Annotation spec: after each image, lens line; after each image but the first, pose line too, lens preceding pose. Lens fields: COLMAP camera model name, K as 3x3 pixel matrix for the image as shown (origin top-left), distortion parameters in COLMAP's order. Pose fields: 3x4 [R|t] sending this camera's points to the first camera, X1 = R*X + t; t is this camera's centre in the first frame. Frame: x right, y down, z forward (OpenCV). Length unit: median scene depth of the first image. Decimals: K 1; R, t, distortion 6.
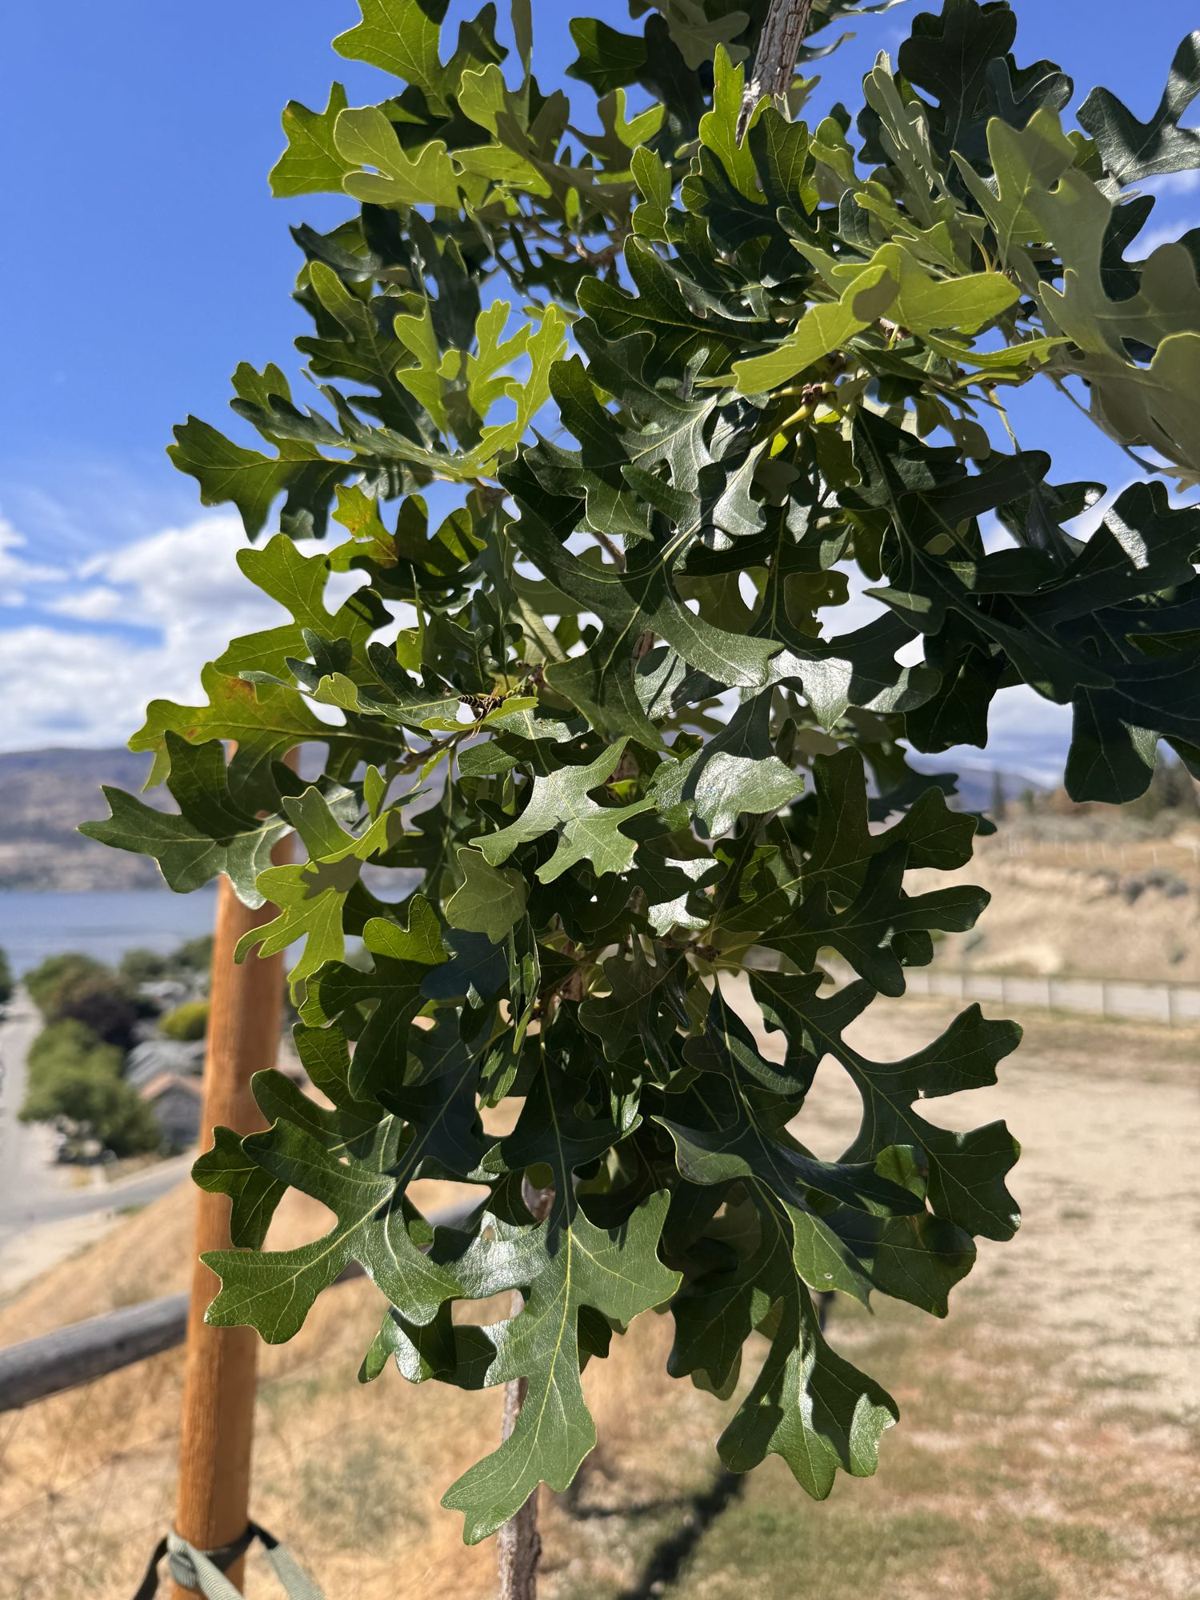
lens RADIAL K [[1186.5, 0, 600.0], [0, 1186.5, 800.0], [0, 0, 1]] dist [0.076208, -0.088305]
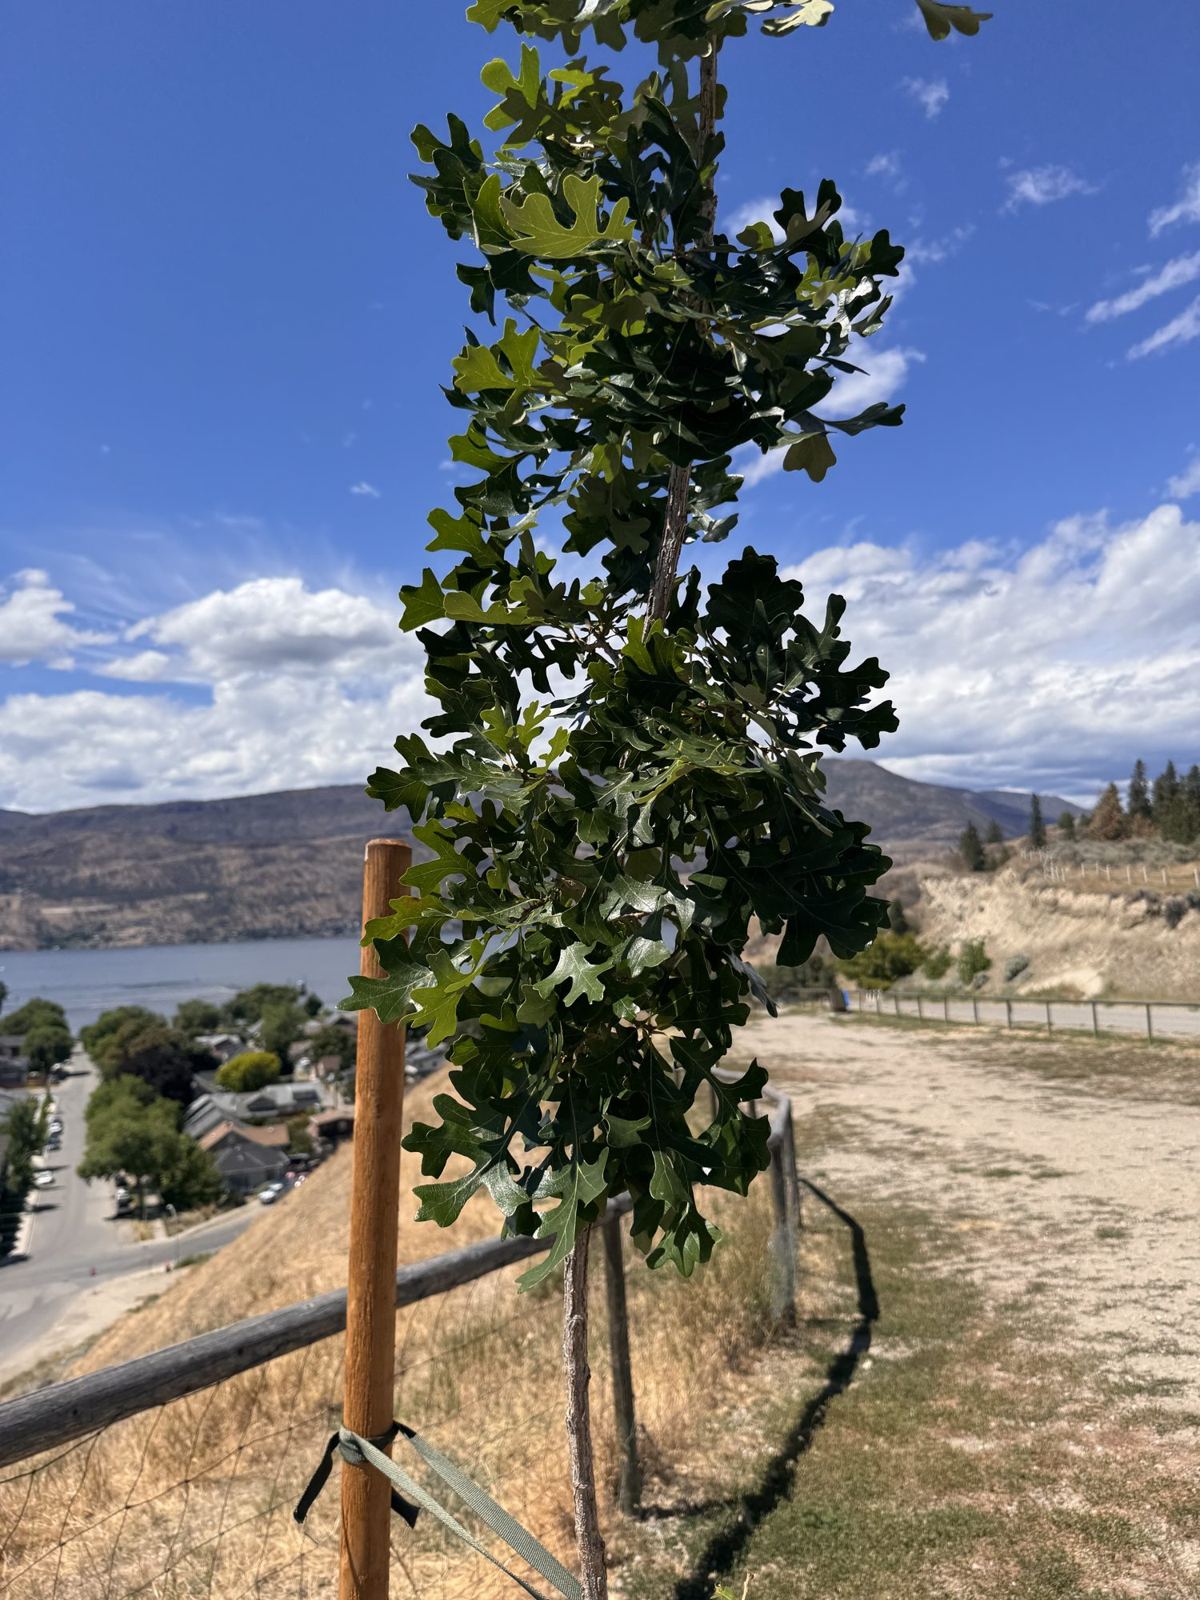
lens RADIAL K [[1186.5, 0, 600.0], [0, 1186.5, 800.0], [0, 0, 1]] dist [0.076208, -0.088305]
pose [[0.998628, -0.039007, -0.034947, 0.008500], [0.037919, 0.998791, -0.031277, -0.017692], [0.036125, 0.029909, 0.998900, -0.092721]]
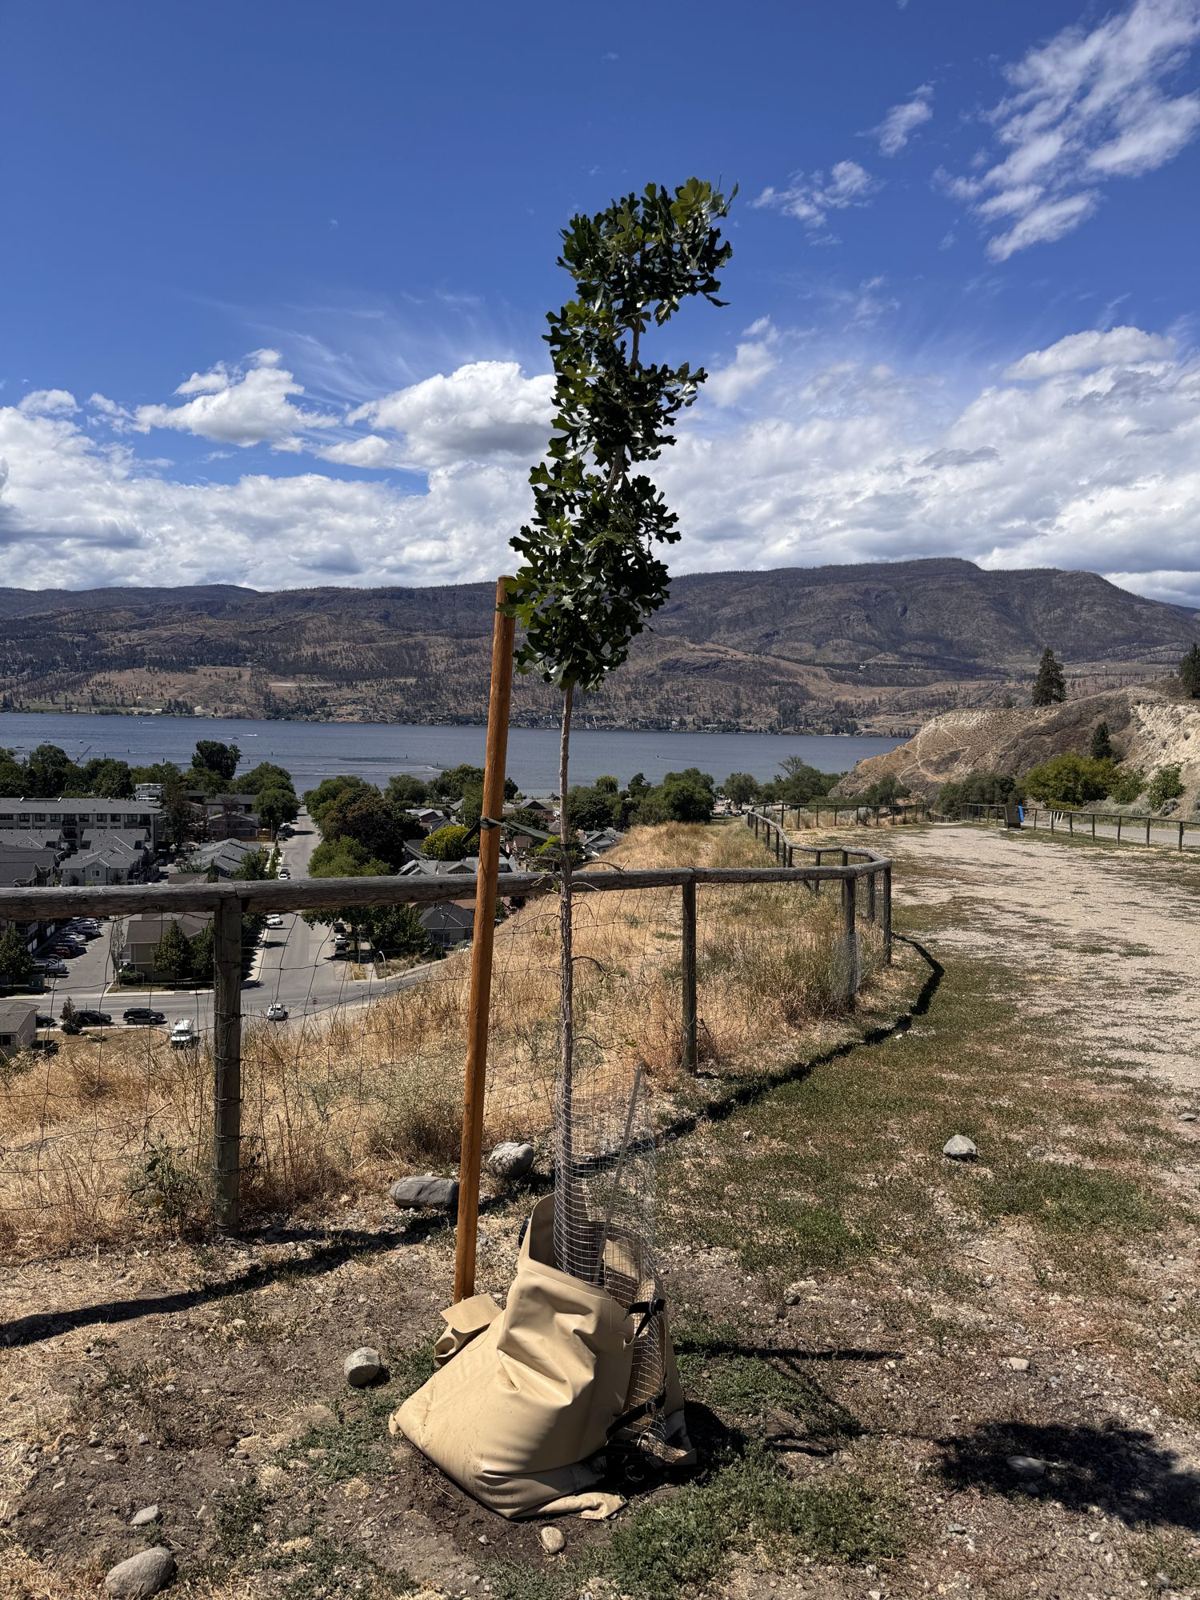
lens RADIAL K [[1167.6, 0, 585.1], [0, 1167.6, 805.4], [0, 0, 1]] dist [0.211563, -0.300955]
pose [[0.976986, 0.048163, -0.207796, 0.099487], [-0.019610, 0.990330, 0.137339, 0.007342], [0.212401, -0.130104, 0.968483, -0.370362]]
